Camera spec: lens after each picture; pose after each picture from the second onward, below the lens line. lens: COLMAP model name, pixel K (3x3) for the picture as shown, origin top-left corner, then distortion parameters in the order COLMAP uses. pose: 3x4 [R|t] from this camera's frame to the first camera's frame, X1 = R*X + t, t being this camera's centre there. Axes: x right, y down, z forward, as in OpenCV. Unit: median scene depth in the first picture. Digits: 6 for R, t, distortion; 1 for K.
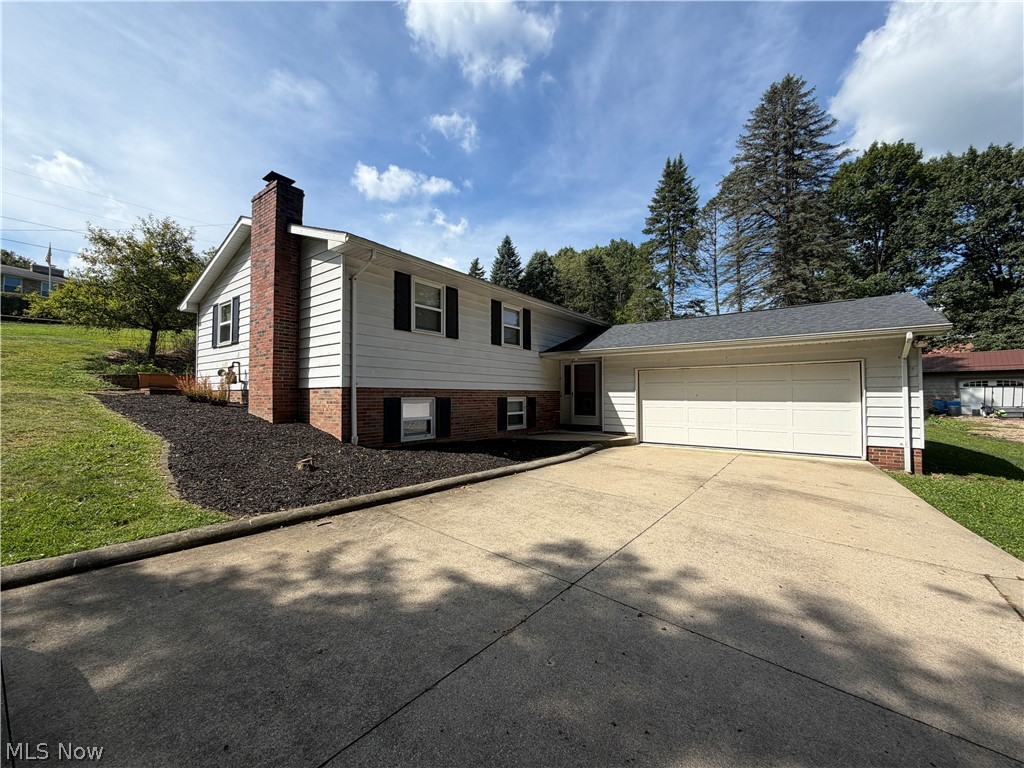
lens RADIAL K [[414.3, 0, 512.0], [0, 414.3, 384.0], [0, 0, 1]] dist [-0.013841, 0.000076]
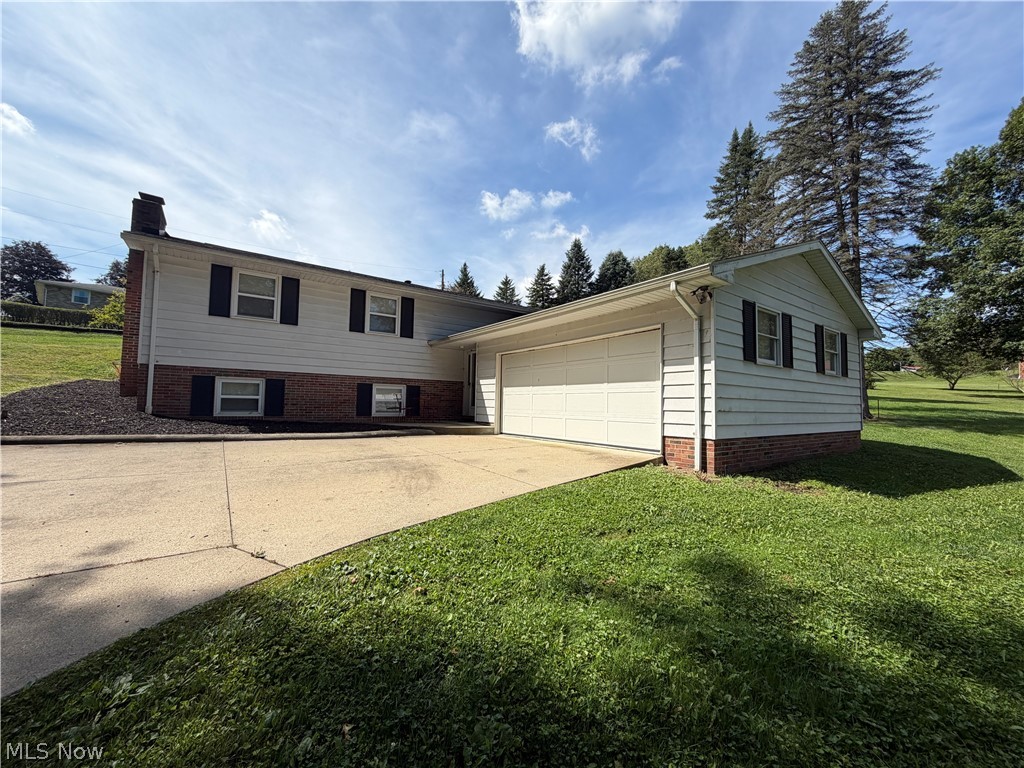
lens RADIAL K [[407.6, 0, 511.4], [0, 407.6, 417.6], [0, 0, 1]] dist [-0.035953, -0.000522]
pose [[0.957714, 0.025018, -0.286633, 0.594833], [-0.009843, 0.998478, 0.054261, 0.056723], [0.287554, -0.049145, 0.956503, 0.134334]]
